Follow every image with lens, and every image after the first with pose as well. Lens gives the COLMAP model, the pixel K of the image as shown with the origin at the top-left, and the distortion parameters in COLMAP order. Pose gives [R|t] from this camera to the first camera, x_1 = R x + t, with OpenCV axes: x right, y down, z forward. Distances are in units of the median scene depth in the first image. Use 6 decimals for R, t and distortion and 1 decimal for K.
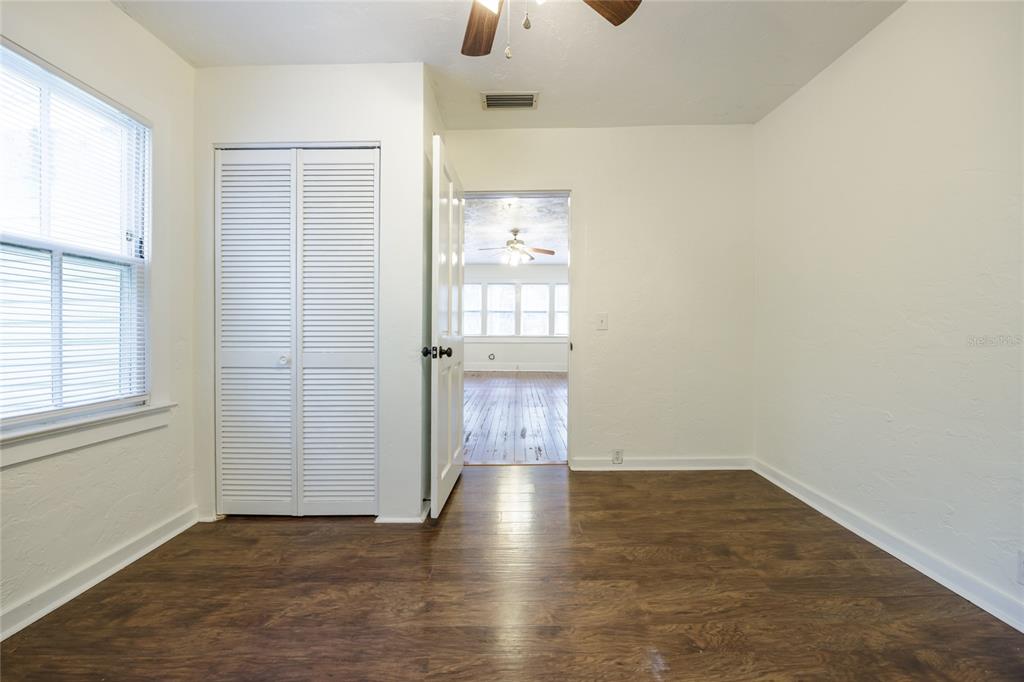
lens RADIAL K [[394.7, 0, 512.3], [0, 394.7, 338.8], [0, 0, 1]] dist [-0.000893, -0.000031]
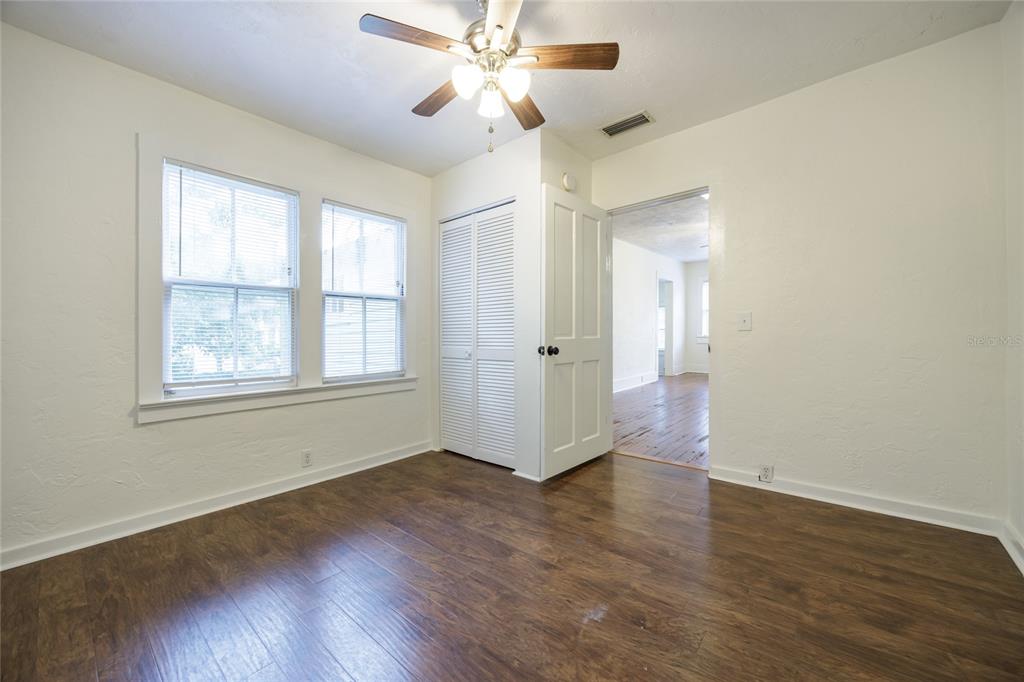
lens RADIAL K [[388.3, 0, 516.8], [0, 388.3, 335.3], [0, 0, 1]] dist [-0.001503, -0.000164]
pose [[0.770294, -0.004014, -0.637676, 0.589003], [-0.000030, 0.999980, -0.006331, -0.009074], [0.637689, 0.004896, 0.770278, -0.038112]]
